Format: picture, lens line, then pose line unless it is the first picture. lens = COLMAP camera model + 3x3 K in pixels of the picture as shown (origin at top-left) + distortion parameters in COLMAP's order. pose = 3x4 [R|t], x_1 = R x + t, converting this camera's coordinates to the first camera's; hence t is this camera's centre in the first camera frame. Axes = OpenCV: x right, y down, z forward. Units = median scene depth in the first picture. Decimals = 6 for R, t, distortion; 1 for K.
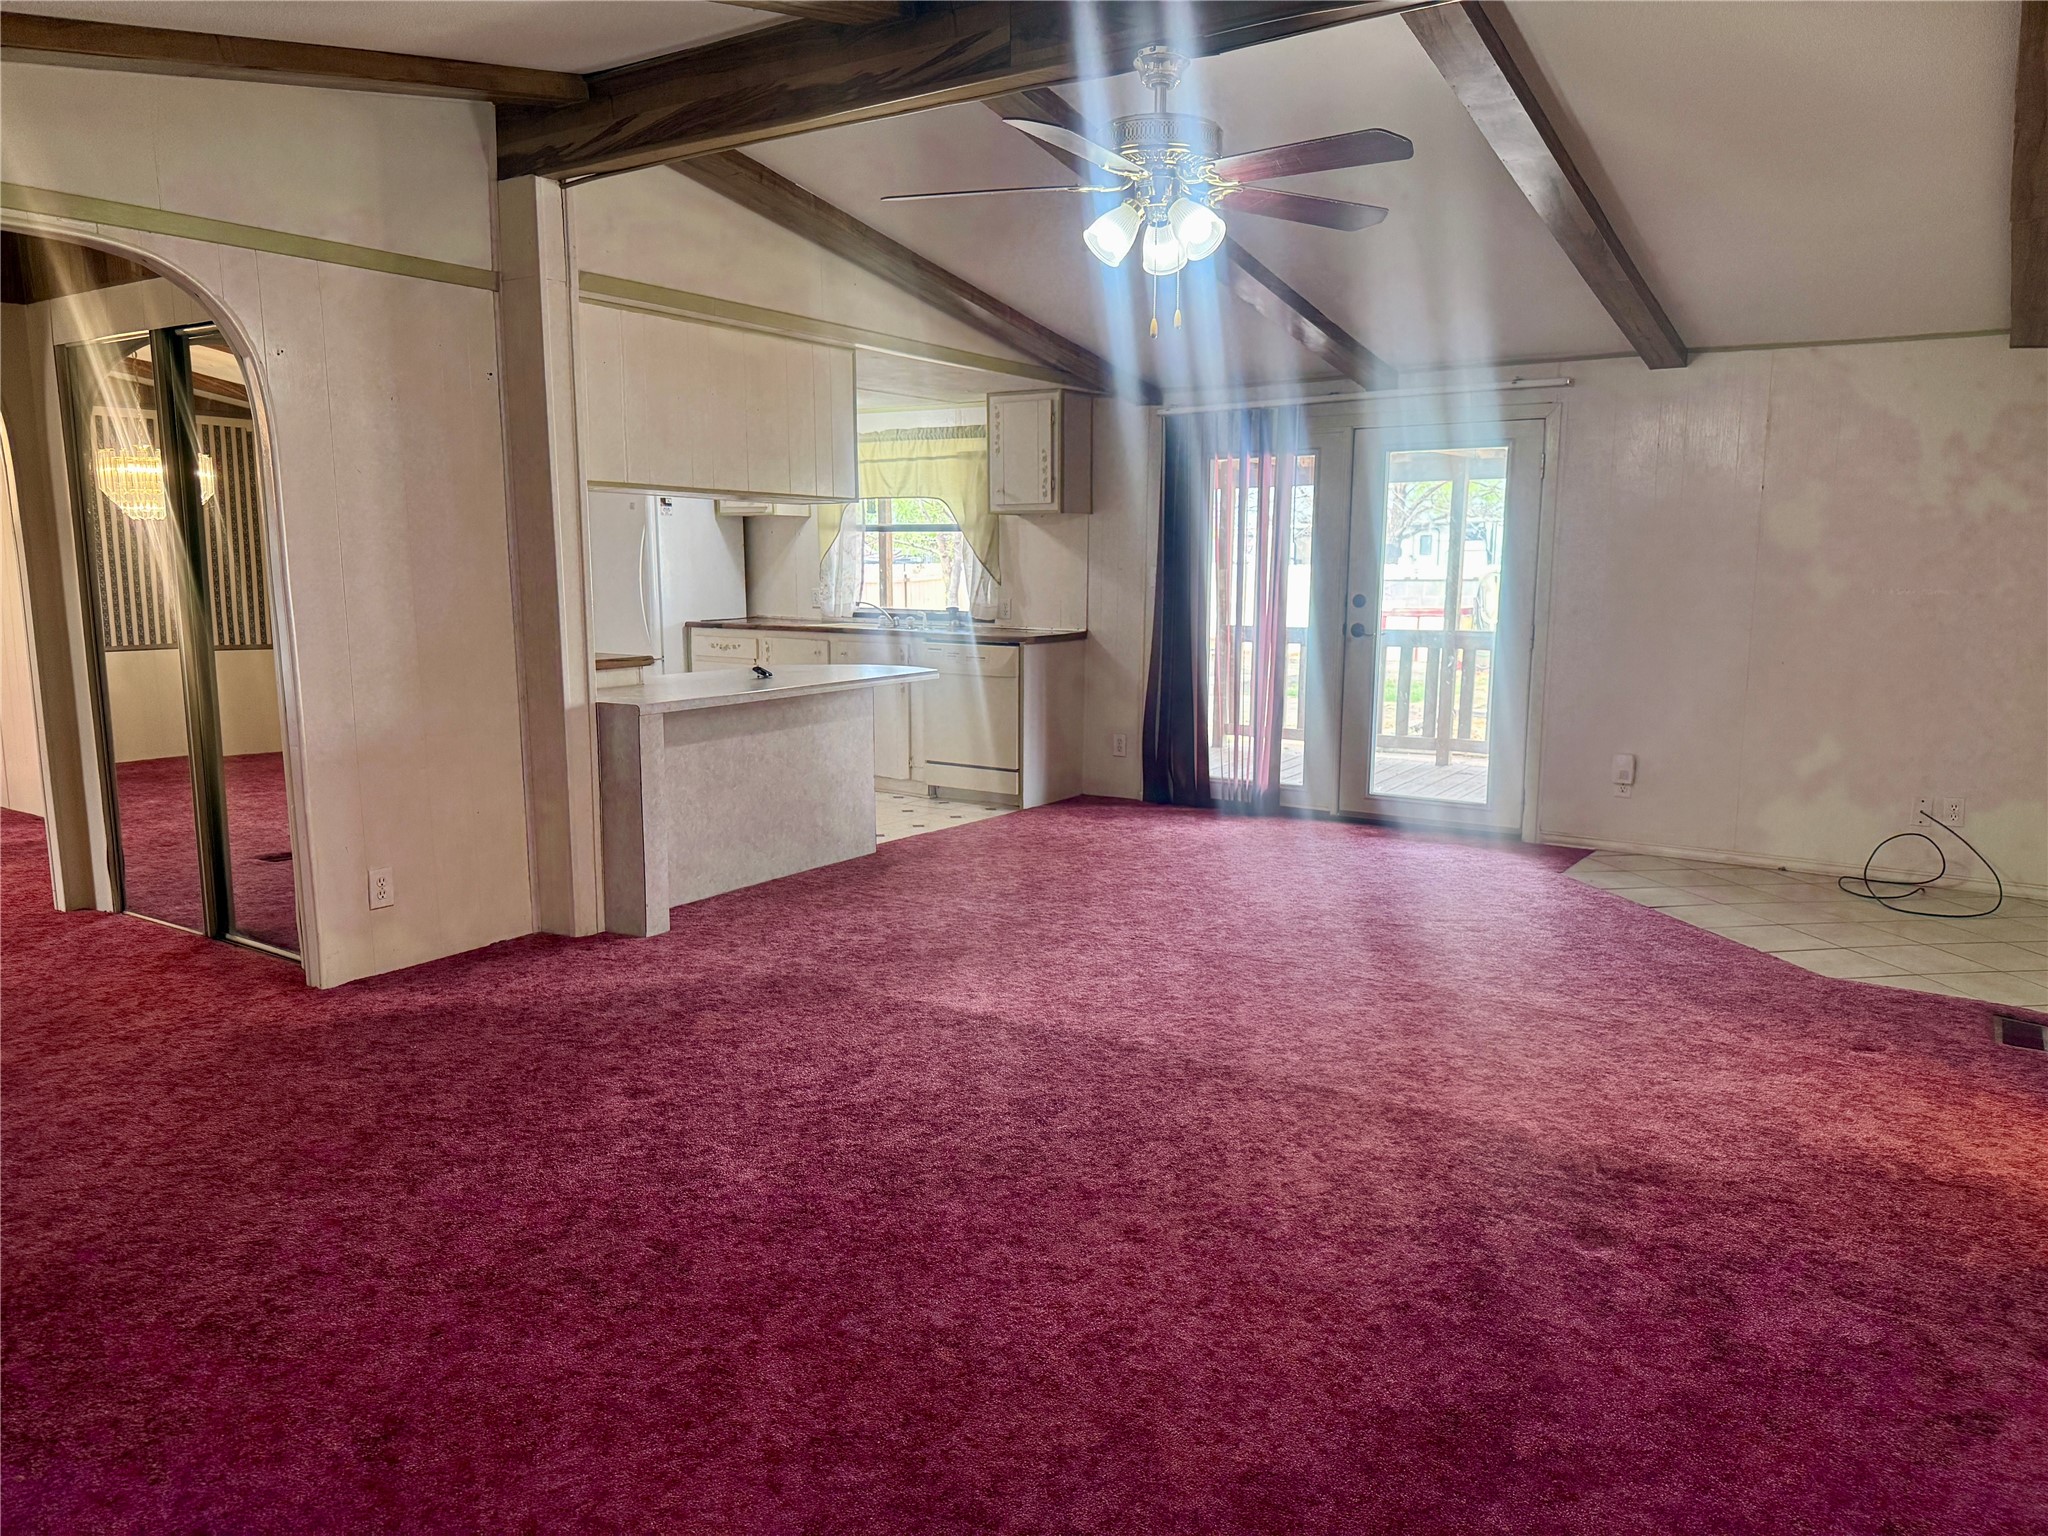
lens RADIAL K [[1455.3, 0, 1024.0], [0, 1455.3, 768.0], [0, 0, 1]] dist [0.058660, -0.114943]
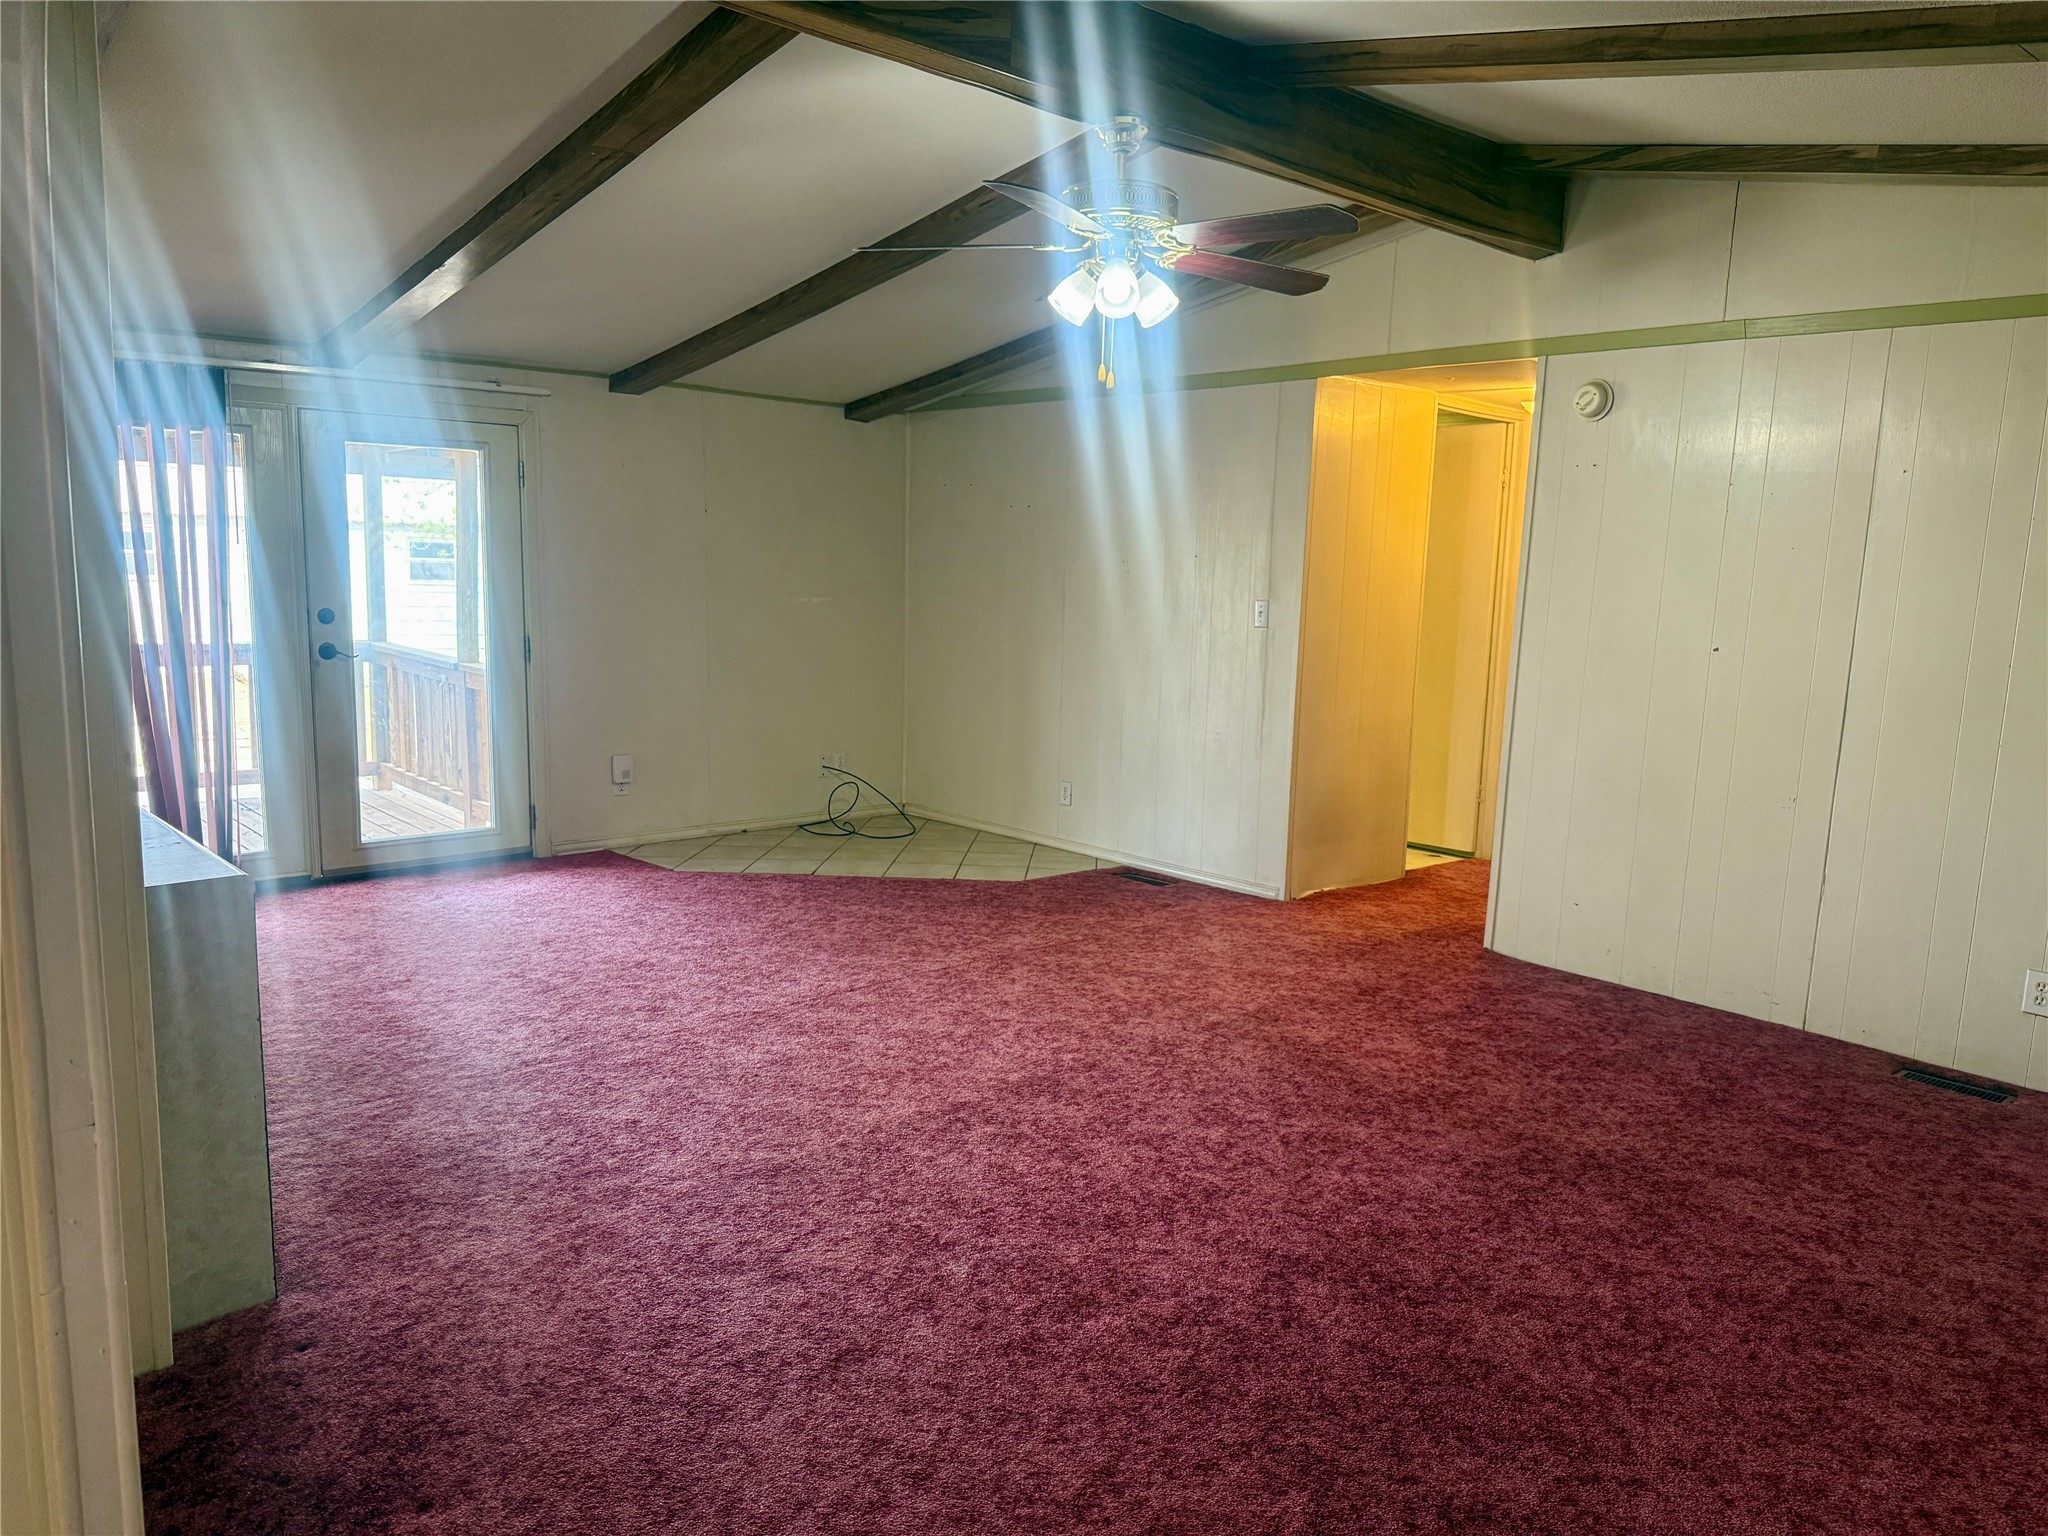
lens RADIAL K [[1519.9, 0, 1024.0], [0, 1519.9, 768.0], [0, 0, 1]] dist [0.057852, -0.001375]
pose [[0.269285, -0.142345, 0.952483, -0.505895], [0.115725, 0.986633, 0.114731, -0.083680], [-0.956082, 0.079330, 0.282158, 0.383126]]
